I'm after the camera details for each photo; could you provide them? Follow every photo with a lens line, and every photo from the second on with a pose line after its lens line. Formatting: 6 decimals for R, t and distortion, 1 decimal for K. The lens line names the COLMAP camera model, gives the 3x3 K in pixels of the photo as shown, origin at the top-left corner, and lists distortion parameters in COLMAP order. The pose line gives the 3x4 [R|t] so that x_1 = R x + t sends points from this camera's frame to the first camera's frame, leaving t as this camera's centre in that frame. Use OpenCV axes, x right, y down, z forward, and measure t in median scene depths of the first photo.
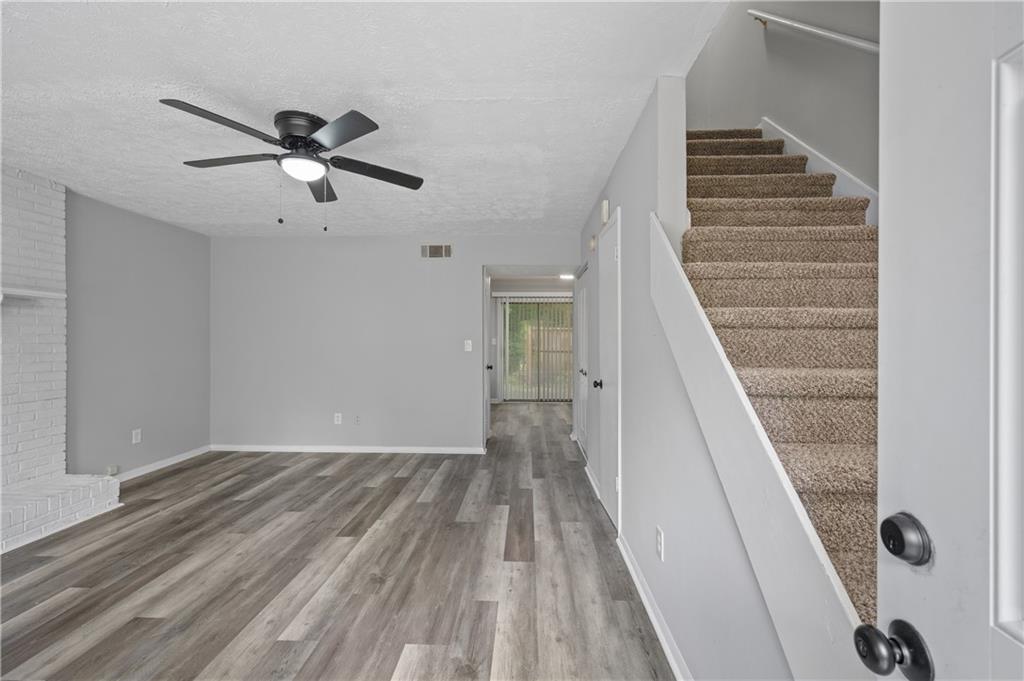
lens RADIAL K [[434.0, 0, 512.2], [0, 434.0, 337.3], [0, 0, 1]] dist [-0.000503, 0.000338]
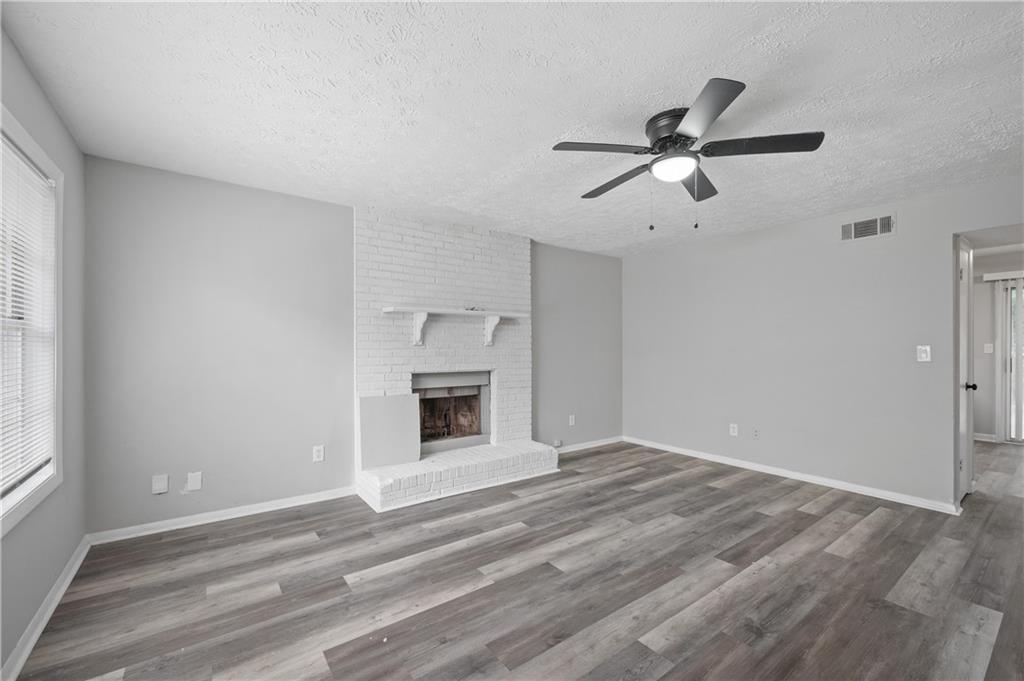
lens RADIAL K [[423.6, 0, 517.0], [0, 423.6, 348.5], [0, 0, 1]] dist [-0.001276, 0.000375]
pose [[0.626424, 0.000483, -0.779482, 0.030632], [0.006163, 0.999965, 0.005573, 0.005529], [0.779458, -0.008295, 0.626399, 0.097401]]
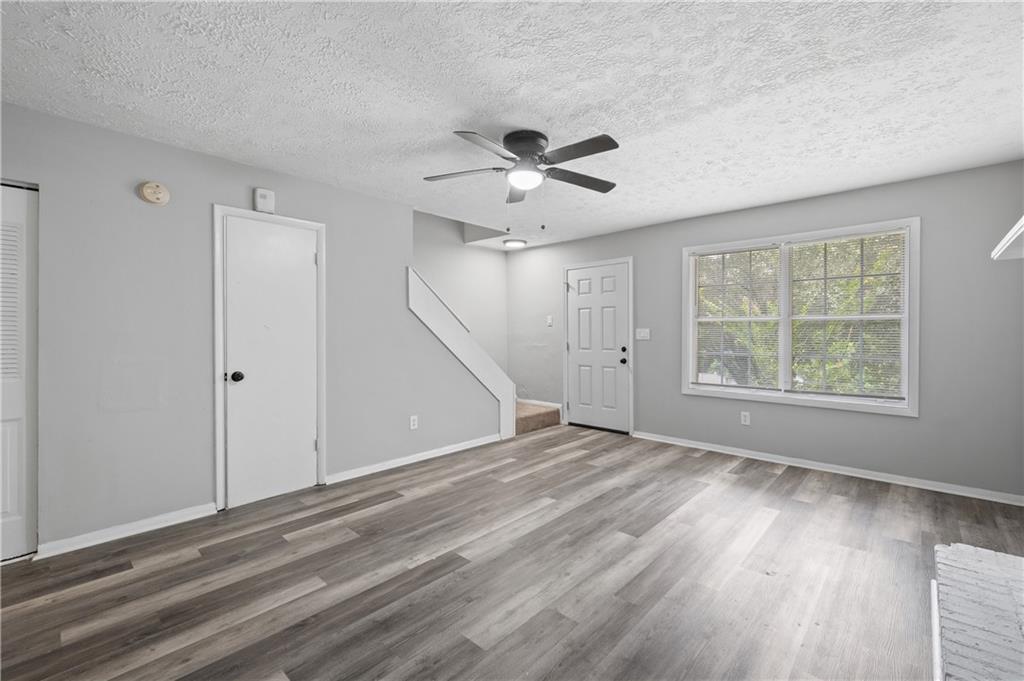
lens RADIAL K [[435.6, 0, 545.6], [0, 435.6, 333.3], [0, 0, 1]] dist [0.000500, -0.000145]
pose [[-0.784508, -0.004346, 0.620104, -0.936737], [-0.004633, 0.999989, 0.001148, 0.014303], [-0.620102, -0.001972, -0.784519, 1.414666]]
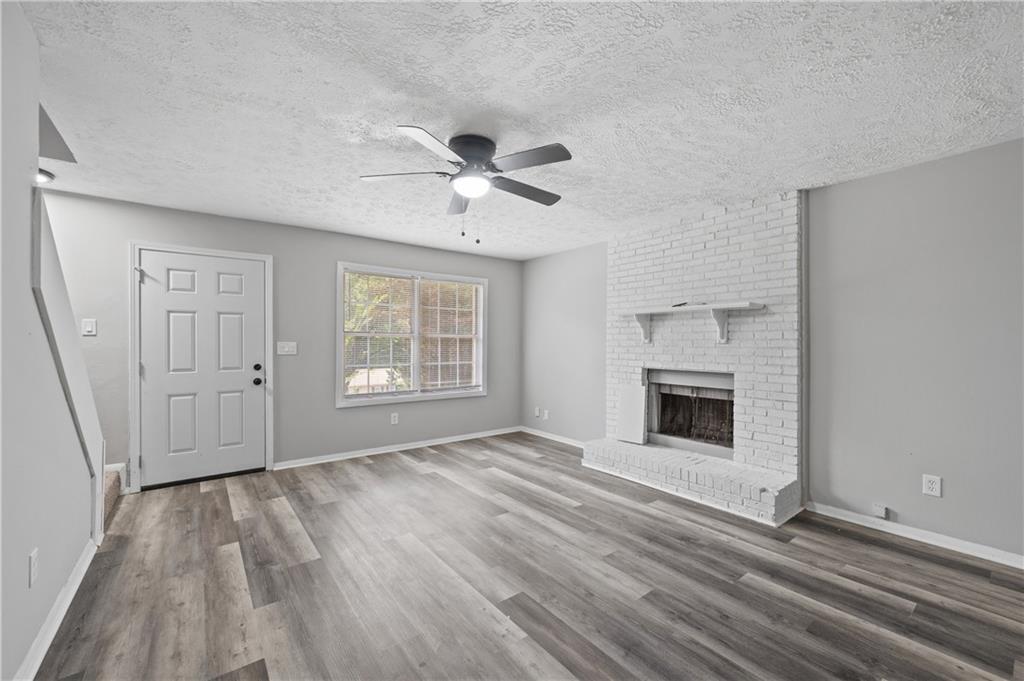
lens RADIAL K [[409.7, 0, 512.1], [0, 409.7, 343.9], [0, 0, 1]] dist [-0.000916, -0.000209]
pose [[-0.768601, -0.004378, -0.639713, 0.076483], [0.000303, 0.999974, -0.007207, 0.012941], [0.639728, -0.005733, -0.768580, 1.404704]]
